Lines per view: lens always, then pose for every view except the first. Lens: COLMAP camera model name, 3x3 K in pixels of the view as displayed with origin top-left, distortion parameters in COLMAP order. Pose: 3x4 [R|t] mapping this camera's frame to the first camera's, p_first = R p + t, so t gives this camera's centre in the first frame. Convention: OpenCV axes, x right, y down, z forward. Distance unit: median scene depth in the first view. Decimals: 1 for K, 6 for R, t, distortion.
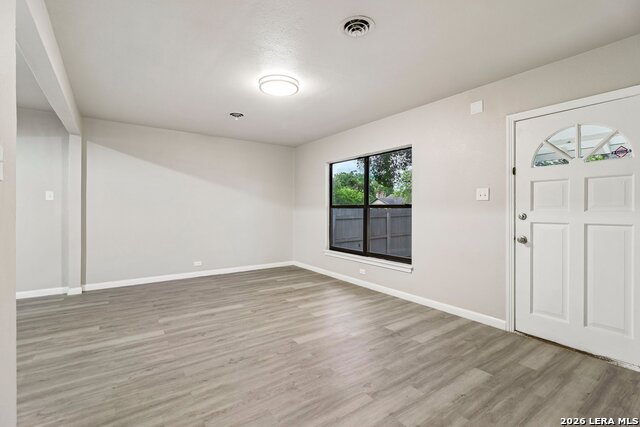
lens RADIAL K [[295.5, 0, 318.7], [0, 295.5, 211.0], [0, 0, 1]] dist [0.000281, -0.000234]
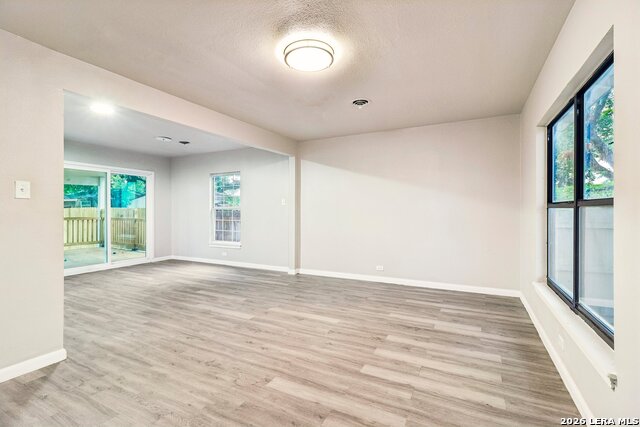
lens RADIAL K [[295.5, 0, 318.7], [0, 295.5, 211.0], [0, 0, 1]] dist [0.000281, -0.000234]
pose [[0.455419, -0.004560, -0.890266, 0.573904], [-0.000272, 0.999986, -0.005261, -0.001735], [0.890277, 0.002638, 0.455412, 0.646359]]
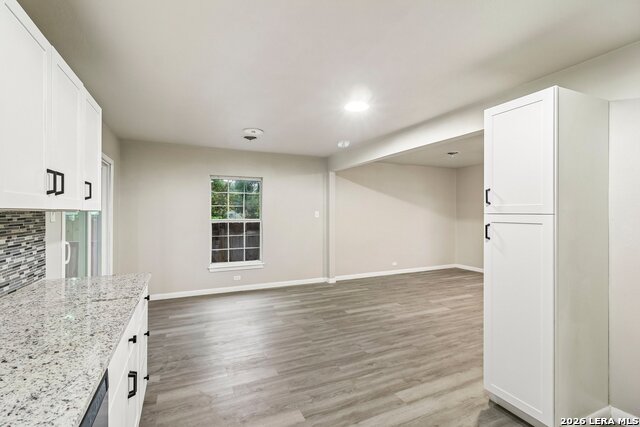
lens RADIAL K [[295.5, 0, 318.7], [0, 295.5, 211.0], [0, 0, 1]] dist [0.000281, -0.000234]
pose [[0.982614, -0.005955, -0.185566, -0.817168], [0.003553, 0.999906, -0.013272, -0.063292], [0.185628, 0.012382, 0.982542, -0.557597]]
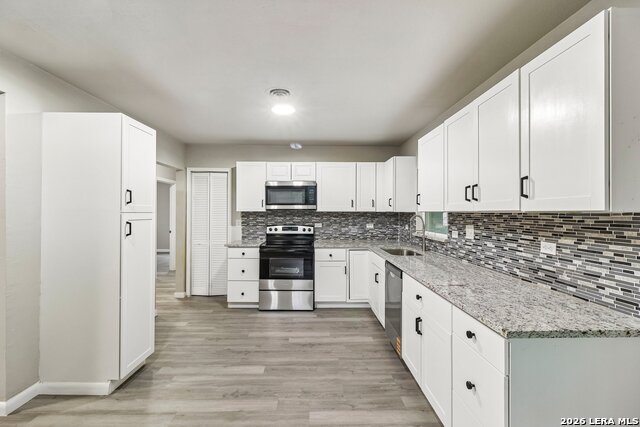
lens RADIAL K [[295.5, 0, 318.7], [0, 295.5, 211.0], [0, 0, 1]] dist [0.000281, -0.000234]
pose [[-0.825164, -0.007557, 0.564842, -1.376050], [-0.005178, 0.999970, 0.005814, -0.075191], [-0.564869, 0.001873, -0.825179, 0.532039]]
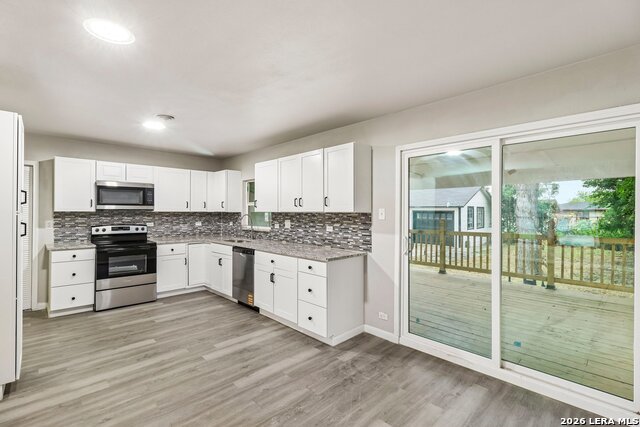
lens RADIAL K [[295.5, 0, 318.7], [0, 295.5, 211.0], [0, 0, 1]] dist [0.000281, -0.000234]
pose [[-0.988683, -0.010398, -0.149660, -1.186105], [-0.010698, 0.999942, 0.001203, -0.079002], [0.149639, 0.002791, -0.988737, 1.039601]]
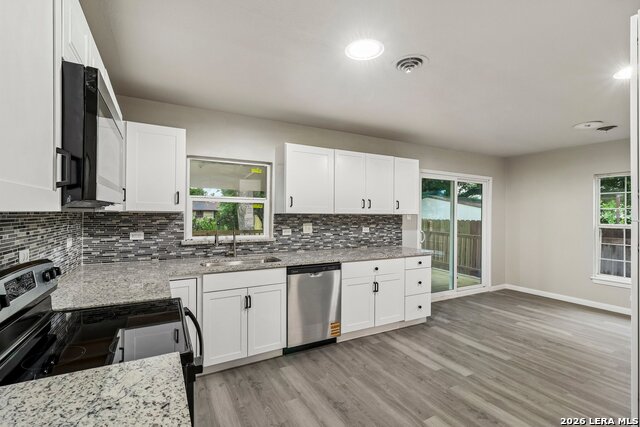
lens RADIAL K [[295.5, 0, 318.7], [0, 295.5, 211.0], [0, 0, 1]] dist [0.000281, -0.000234]
pose [[-0.123403, -0.017647, -0.992200, -0.088773], [-0.015242, 0.999758, -0.015886, -0.062048], [0.992240, 0.013162, -0.123642, -0.240257]]
